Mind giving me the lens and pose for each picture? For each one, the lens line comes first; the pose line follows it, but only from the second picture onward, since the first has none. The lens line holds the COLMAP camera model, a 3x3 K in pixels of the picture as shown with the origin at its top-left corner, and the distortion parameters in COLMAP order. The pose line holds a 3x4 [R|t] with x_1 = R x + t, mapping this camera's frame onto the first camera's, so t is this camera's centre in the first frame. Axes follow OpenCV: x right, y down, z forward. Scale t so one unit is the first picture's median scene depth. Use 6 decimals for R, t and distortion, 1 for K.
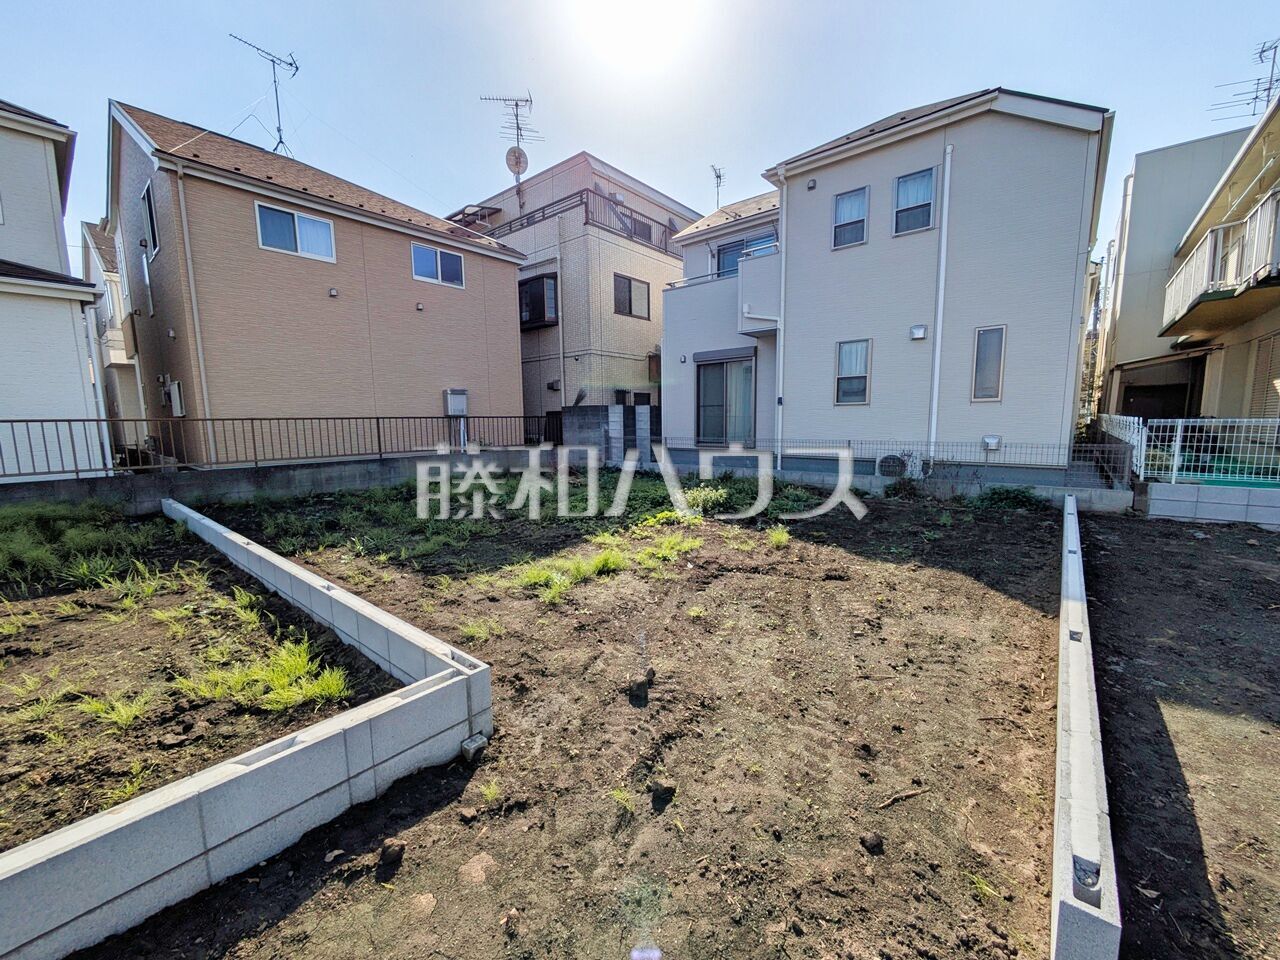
lens RADIAL K [[506.0, 0, 640.9], [0, 506.0, 480.9], [0, 0, 1]] dist [-0.003852, 0.002475]
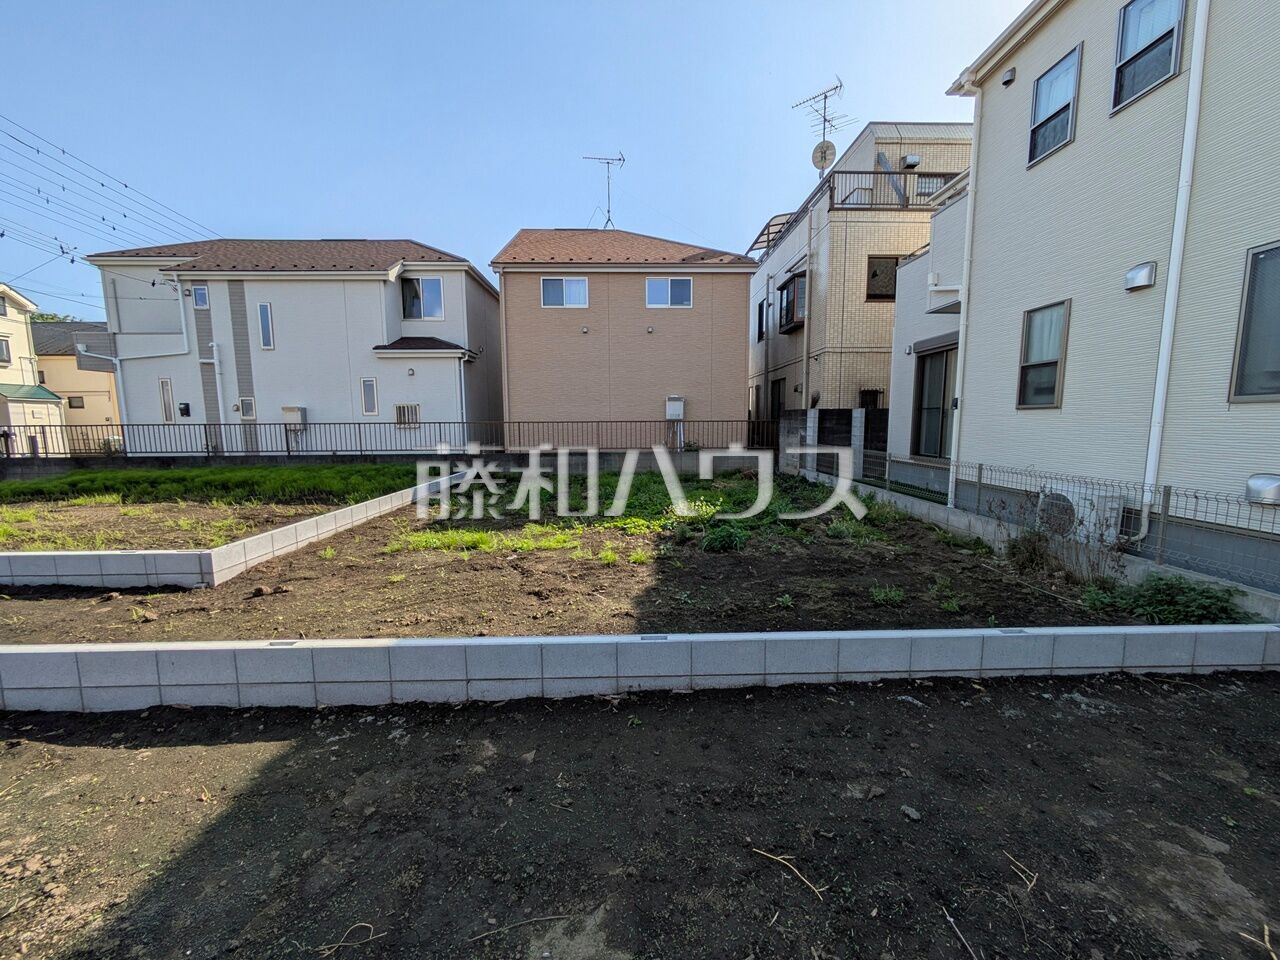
lens RADIAL K [[506.0, 0, 641.0], [0, 506.0, 480.9], [0, 0, 1]] dist [-0.003852, 0.002475]
pose [[0.663921, 0.096351, -0.741570, 0.604003], [-0.093952, 0.994554, 0.045106, -0.046417], [0.741878, 0.039725, 0.669357, 0.233234]]
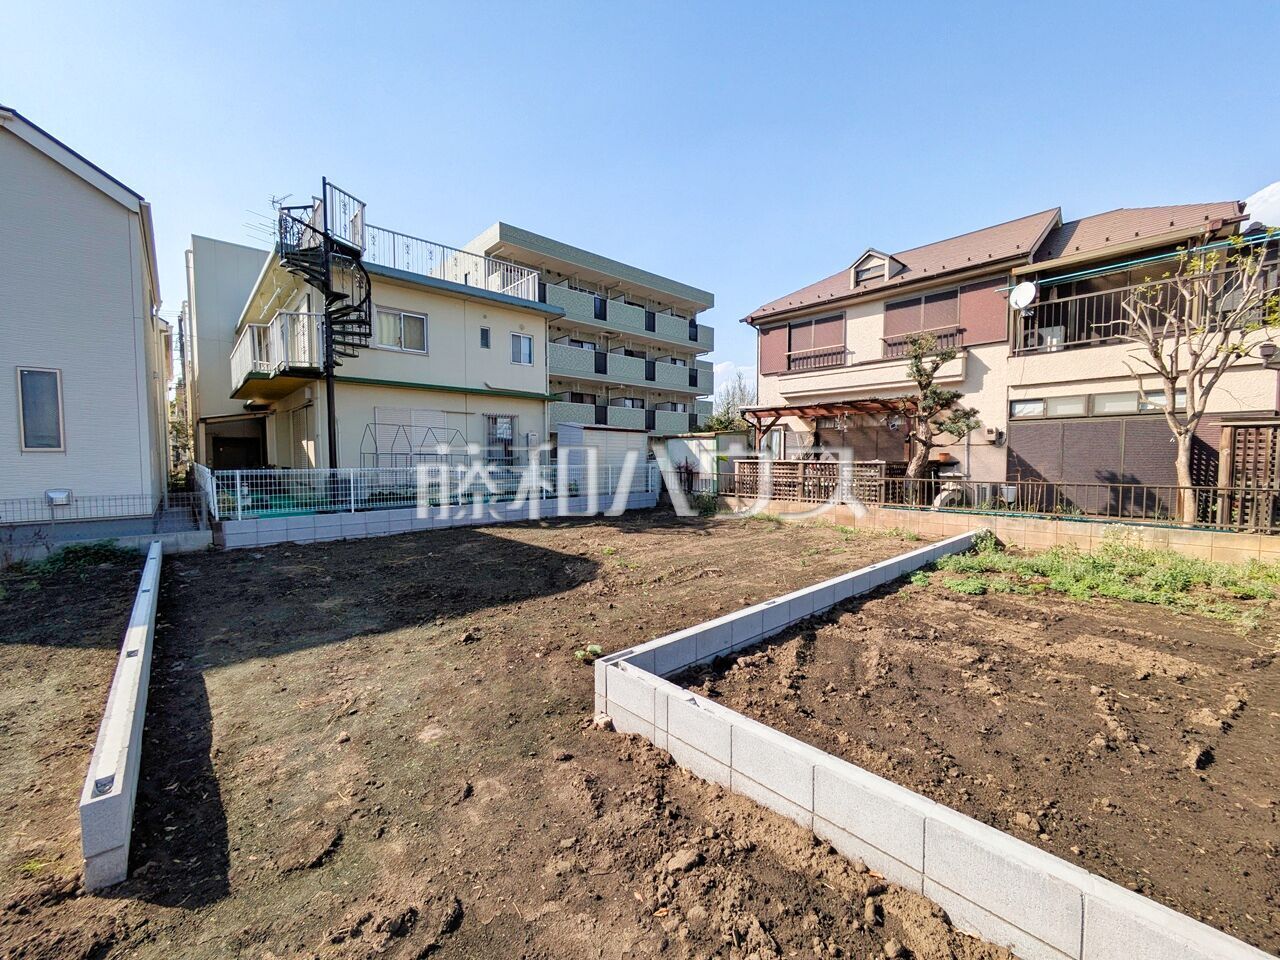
lens RADIAL K [[506.0, 0, 641.0], [0, 506.0, 480.5], [0, 0, 1]] dist [-0.003852, 0.002475]
pose [[0.128437, -0.034852, 0.991105, -0.057608], [0.121300, 0.992431, 0.019179, 0.002925], [-0.984271, 0.117758, 0.131692, -0.129080]]
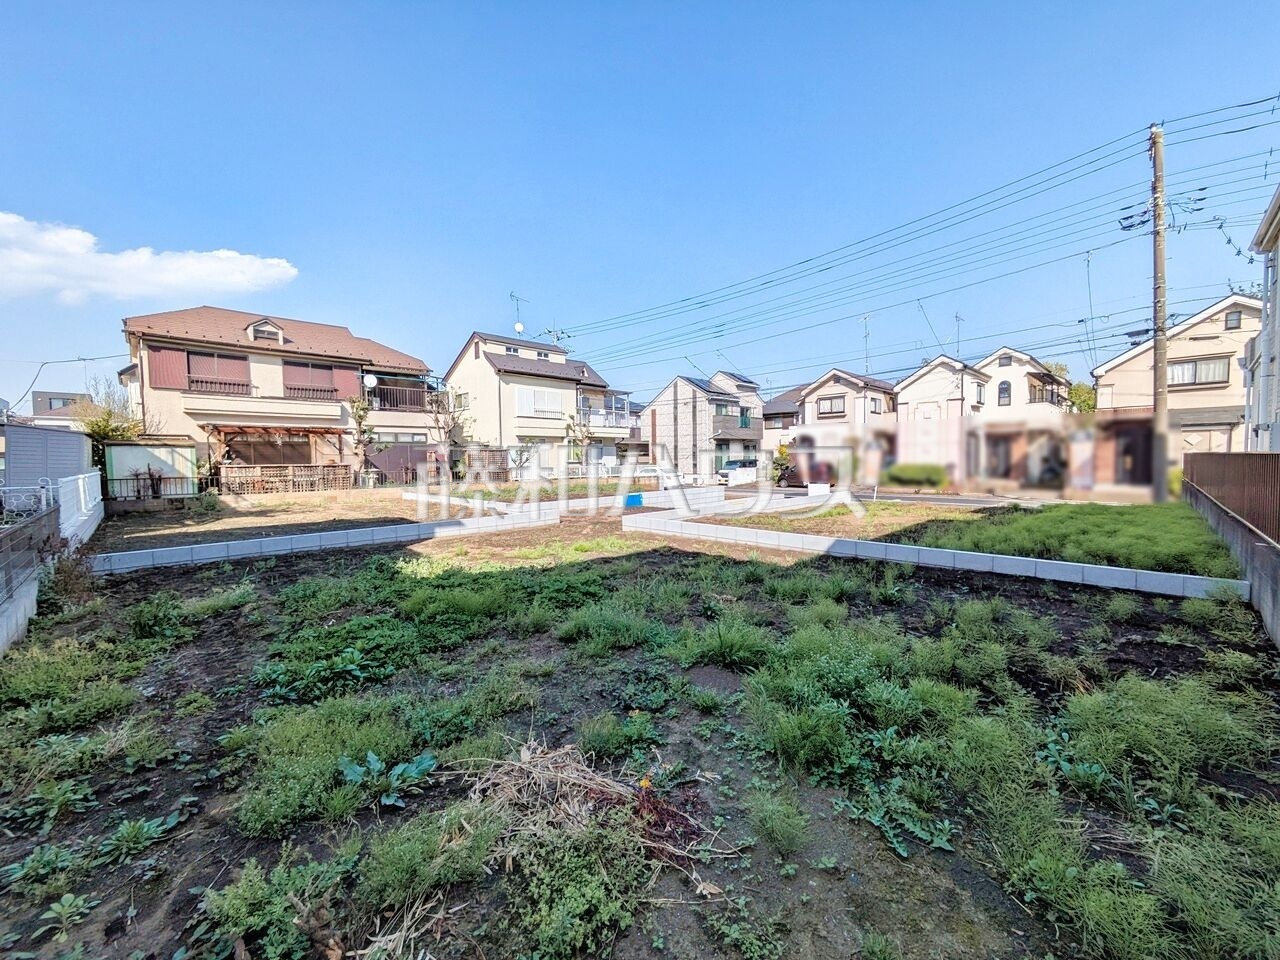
lens RADIAL K [[506.0, 0, 641.4], [0, 506.0, 479.6], [0, 0, 1]] dist [-0.003852, 0.002475]
pose [[-0.994816, 0.018844, 0.099931, -0.250103], [0.035049, 0.986007, 0.162979, -0.181519], [-0.095462, 0.165636, -0.981556, 1.386345]]
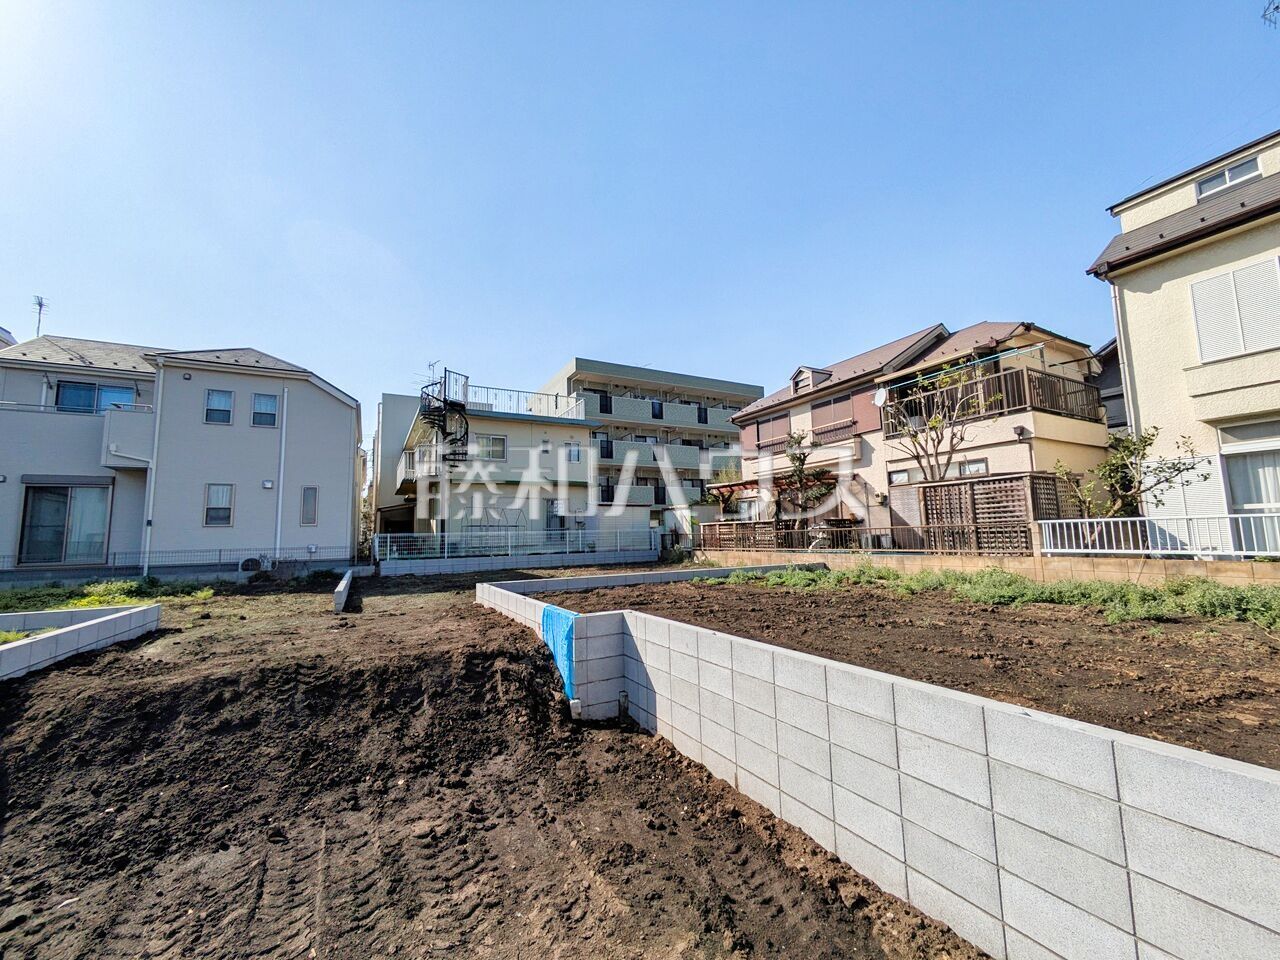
lens RADIAL K [[506.0, 0, 641.4], [0, 506.0, 480.6], [0, 0, 1]] dist [-0.003852, 0.002475]
pose [[0.367009, 0.106558, 0.924094, -0.536131], [0.134865, 0.976826, -0.166201, 0.137518], [-0.920389, 0.185625, 0.344133, -0.705210]]
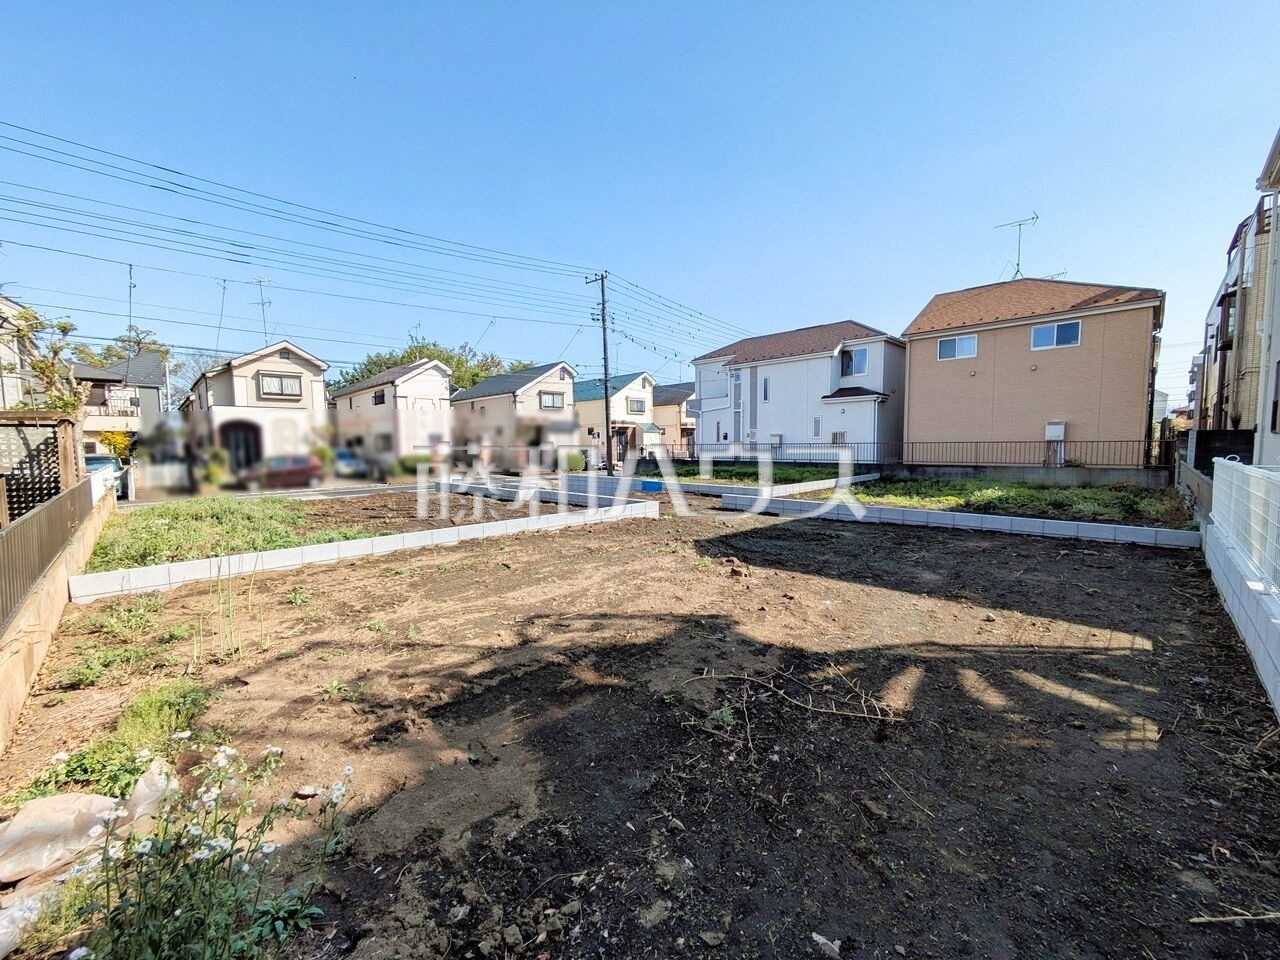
lens RADIAL K [[506.0, 0, 643.3], [0, 506.0, 481.1], [0, 0, 1]] dist [-0.003852, 0.002475]
pose [[-0.086121, 0.087736, -0.992414, 1.469629], [-0.110190, 0.989165, 0.097011, -0.037972], [0.990172, 0.117708, -0.075520, 0.009602]]
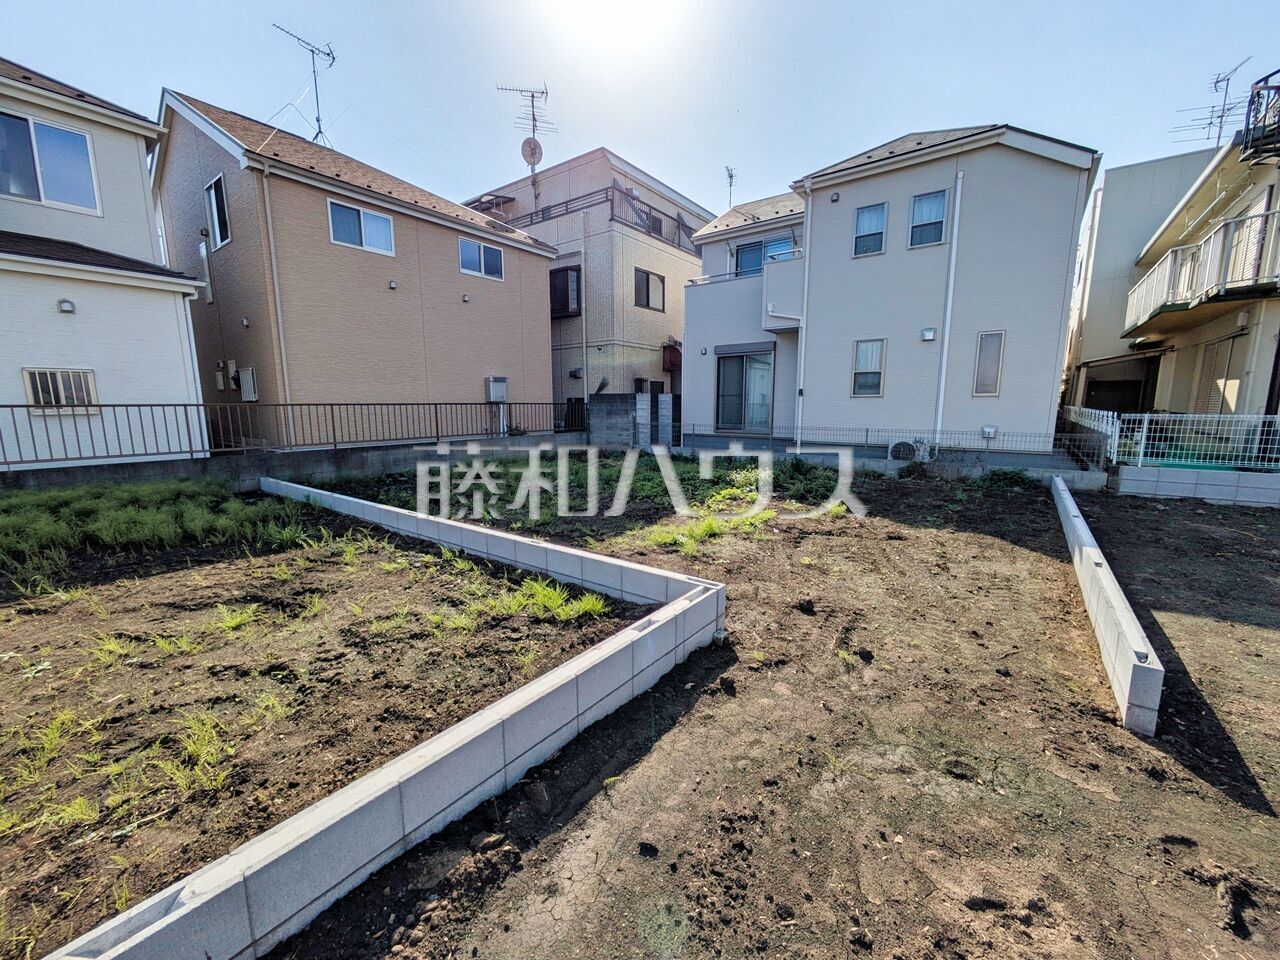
lens RADIAL K [[506.0, 0, 641.3], [0, 506.0, 482.0], [0, 0, 1]] dist [-0.003852, 0.002475]
pose [[0.998393, 0.001972, 0.056631, -0.161208], [-0.003763, 0.999495, 0.031539, 0.006106], [-0.056541, -0.031701, 0.997897, -0.113395]]
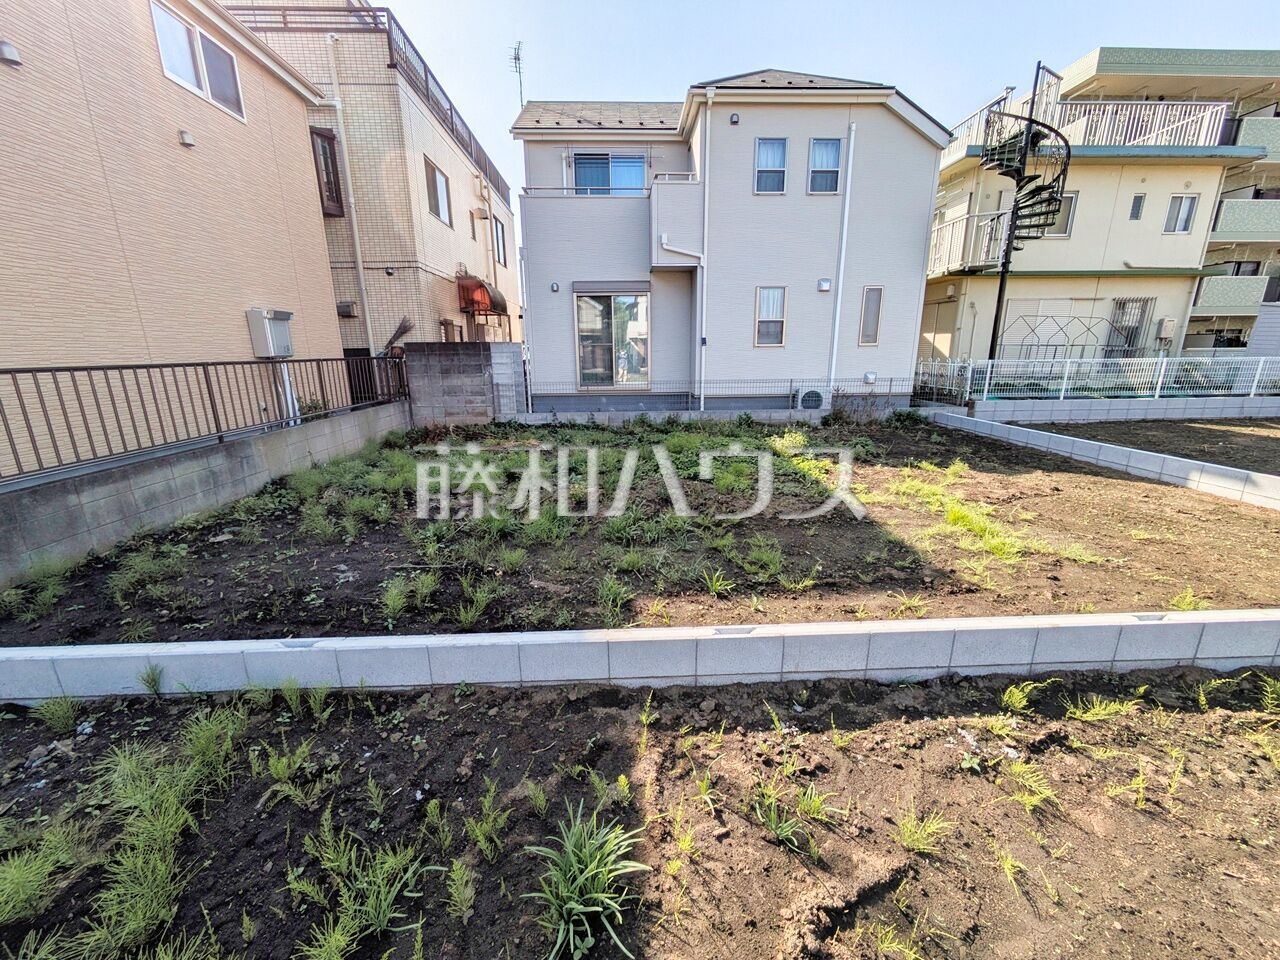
lens RADIAL K [[506.0, 0, 641.3], [0, 506.0, 482.2], [0, 0, 1]] dist [-0.003852, 0.002475]
pose [[0.739895, -0.165186, 0.652127, -0.608090], [0.083268, 0.984418, 0.154882, -0.056586], [-0.667550, -0.060295, 0.742120, 0.369393]]
